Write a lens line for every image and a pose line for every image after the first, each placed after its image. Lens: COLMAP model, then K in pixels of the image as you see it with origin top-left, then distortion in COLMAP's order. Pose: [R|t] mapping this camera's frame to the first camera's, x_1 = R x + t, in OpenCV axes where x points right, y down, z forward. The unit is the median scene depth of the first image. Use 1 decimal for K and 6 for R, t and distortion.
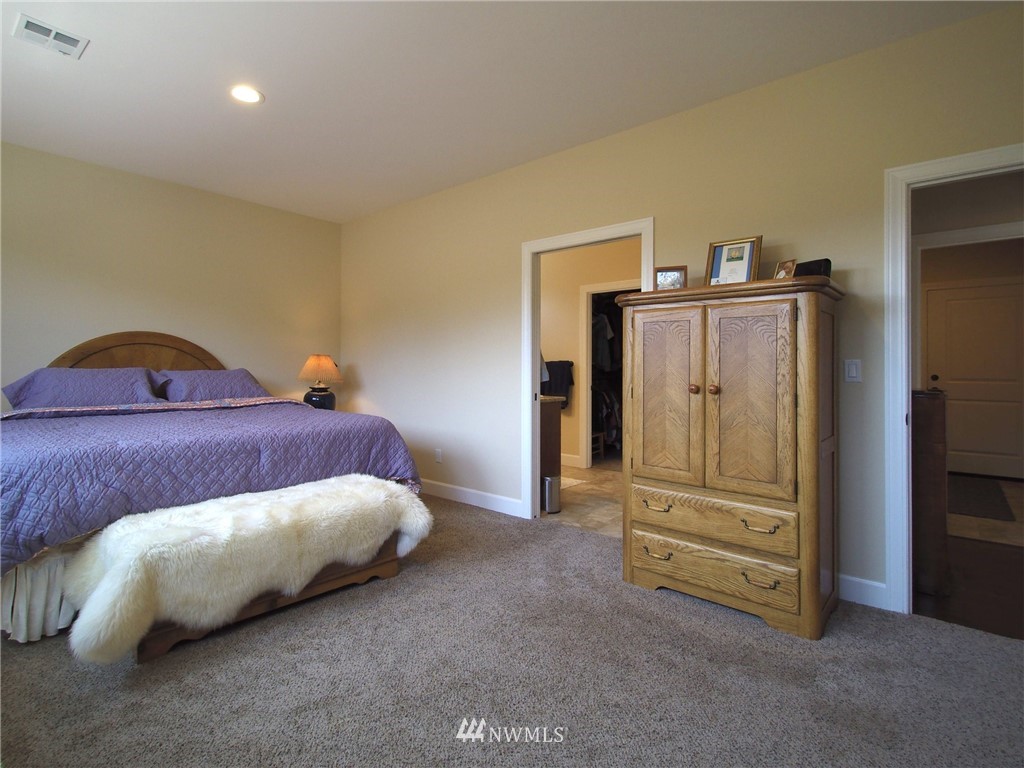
lens RADIAL K [[502.5, 0, 511.3], [0, 502.5, 359.0], [0, 0, 1]] dist [0.000875, -0.000505]
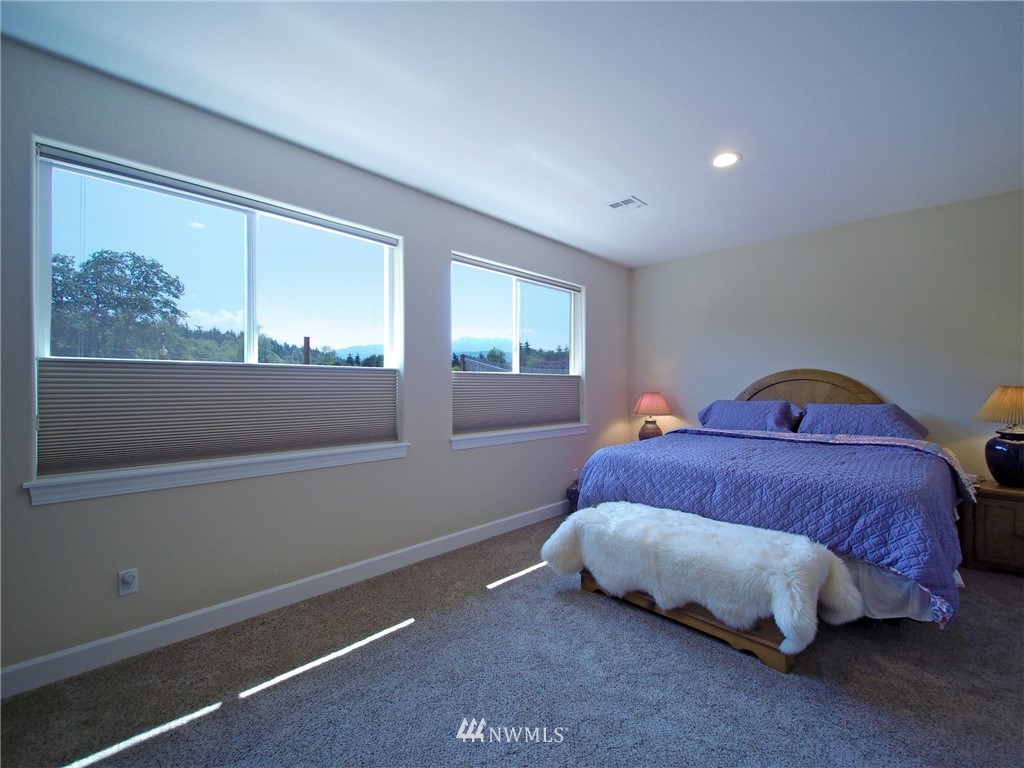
lens RADIAL K [[454.0, 0, 539.7], [0, 454.0, 393.3], [0, 0, 1]] dist [0.004776, -0.000571]
pose [[-0.041483, 0.009606, -0.999093, 0.509850], [0.016053, 0.999831, 0.008946, -0.027829], [0.999010, -0.015668, -0.041631, 0.649511]]
